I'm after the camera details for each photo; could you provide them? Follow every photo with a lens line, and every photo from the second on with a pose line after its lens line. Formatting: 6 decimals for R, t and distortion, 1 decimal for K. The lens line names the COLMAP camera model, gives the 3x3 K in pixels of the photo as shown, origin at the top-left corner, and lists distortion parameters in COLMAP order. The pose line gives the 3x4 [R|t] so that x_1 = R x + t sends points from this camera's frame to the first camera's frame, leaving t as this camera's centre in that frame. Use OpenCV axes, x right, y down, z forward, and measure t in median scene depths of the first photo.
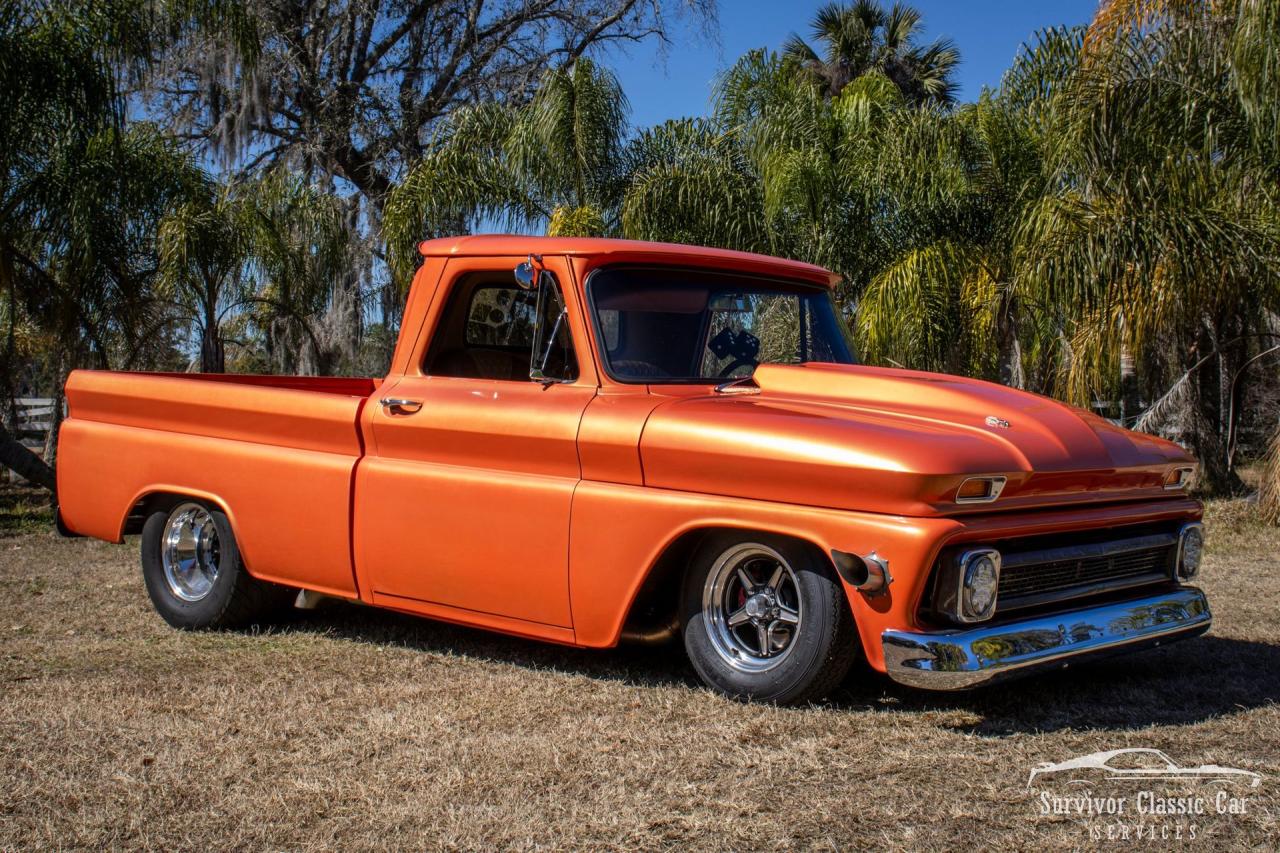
lens RADIAL K [[1686.7, 0, 640.0], [0, 1686.7, 426.5], [0, 0, 1]] dist [0.045322, 0.009162]
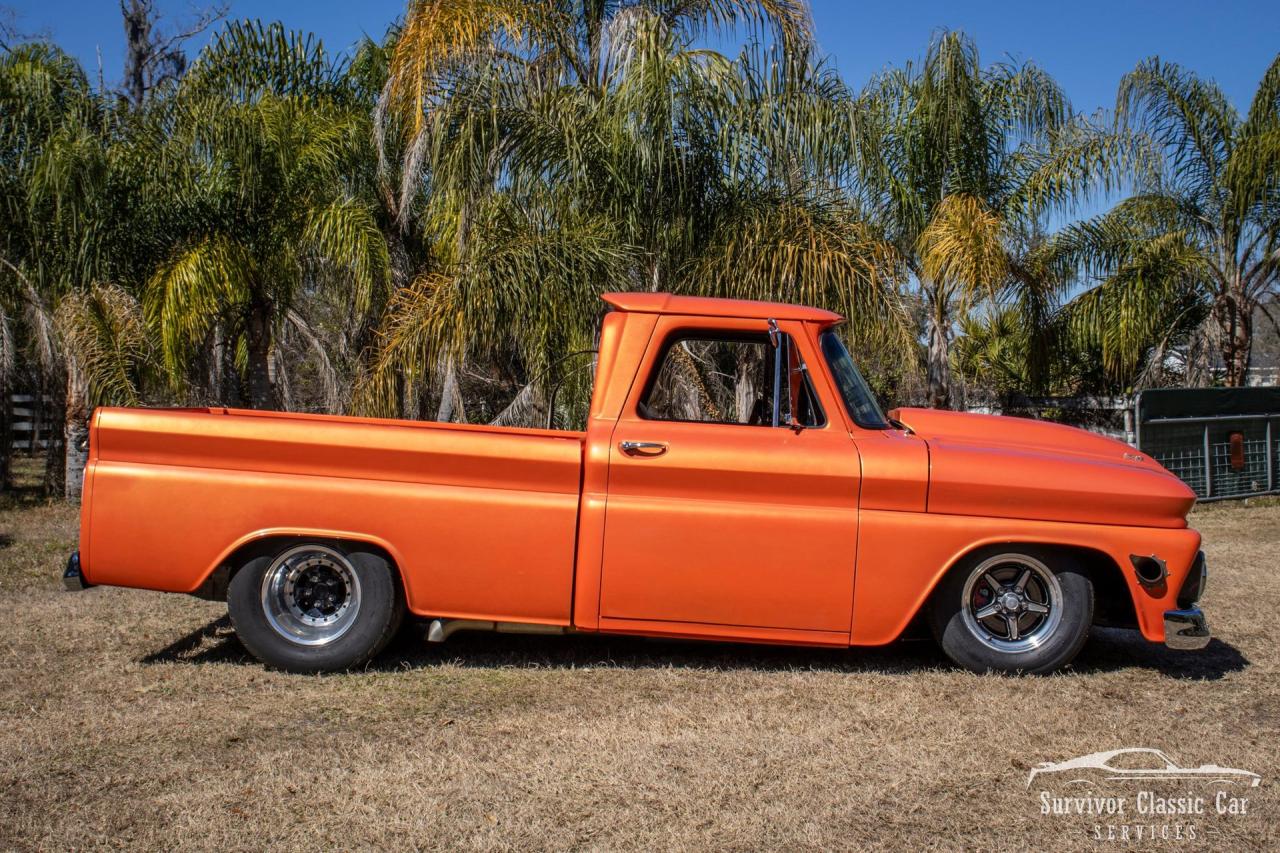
lens RADIAL K [[1751.4, 0, 640.0], [0, 1751.4, 426.5], [0, 0, 1]] dist [0.043751, 0.029261]
pose [[0.801358, -0.017037, 0.597942, -0.877859], [0.007211, 0.999797, 0.018823, -0.051117], [-0.598141, -0.010772, 0.801318, 0.079938]]
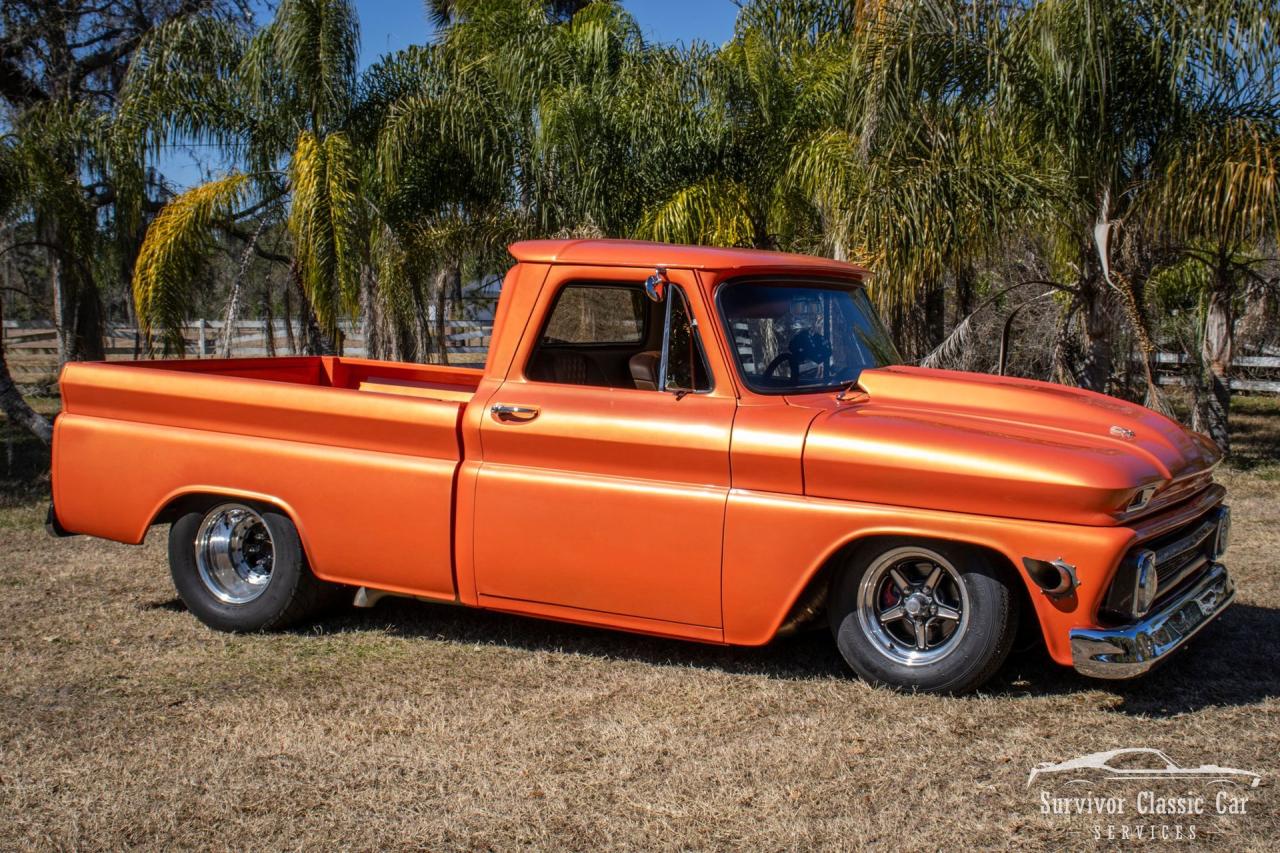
lens RADIAL K [[1751.4, 0, 640.0], [0, 1751.4, 426.5], [0, 0, 1]] dist [0.043751, 0.029261]
pose [[0.972882, -0.019212, 0.230504, -0.327932], [0.006949, 0.998522, 0.053895, -0.063541], [-0.231199, -0.050832, 0.971578, -0.045794]]
